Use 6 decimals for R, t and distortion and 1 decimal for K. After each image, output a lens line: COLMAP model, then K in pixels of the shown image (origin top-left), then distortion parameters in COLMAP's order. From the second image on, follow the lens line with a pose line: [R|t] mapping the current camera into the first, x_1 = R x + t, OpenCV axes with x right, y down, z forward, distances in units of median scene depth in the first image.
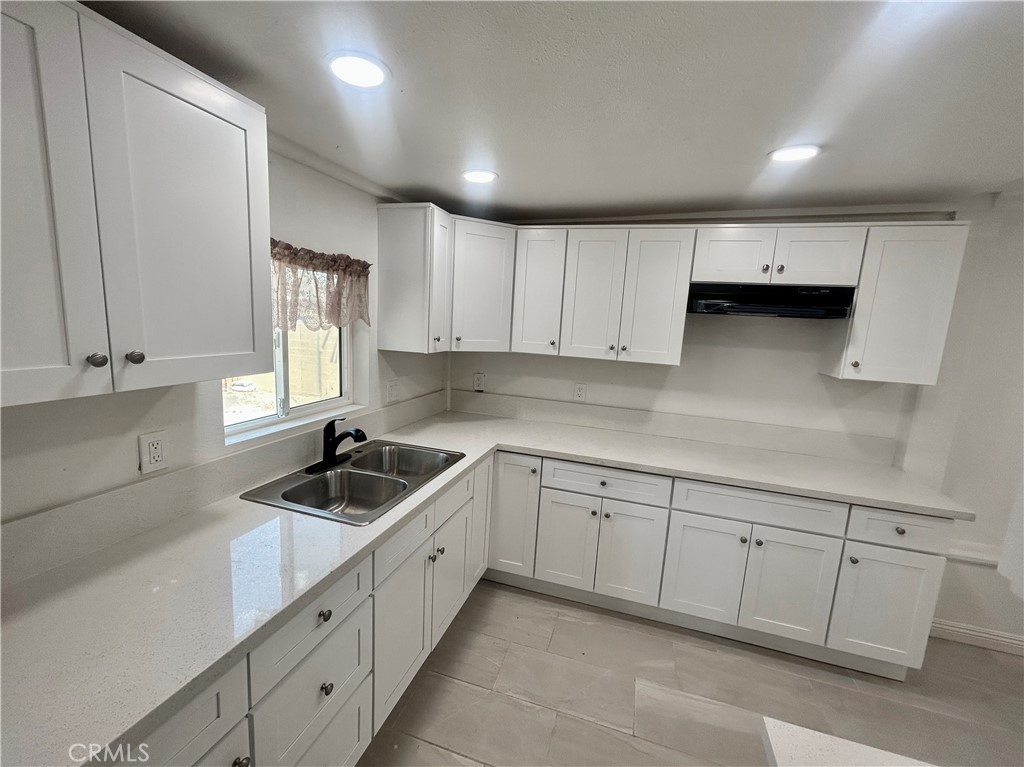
lens RADIAL K [[414.3, 0, 513.5], [0, 414.3, 381.6], [0, 0, 1]] dist [-0.000017, 0.000074]
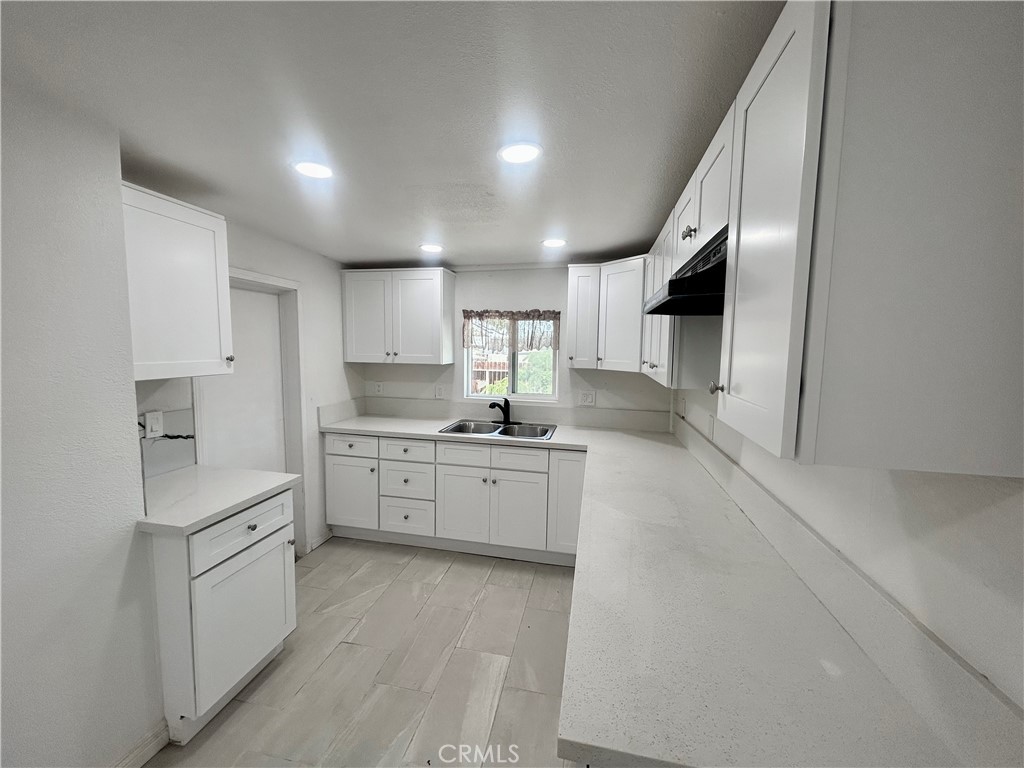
lens RADIAL K [[414.3, 0, 509.8], [0, 414.3, 384.9], [0, 0, 1]] dist [-0.000017, 0.000074]
pose [[0.098908, 0.035700, -0.994456, 1.425061], [-0.158065, 0.987232, 0.019720, -0.008520], [0.982463, 0.155239, 0.103288, 0.823717]]
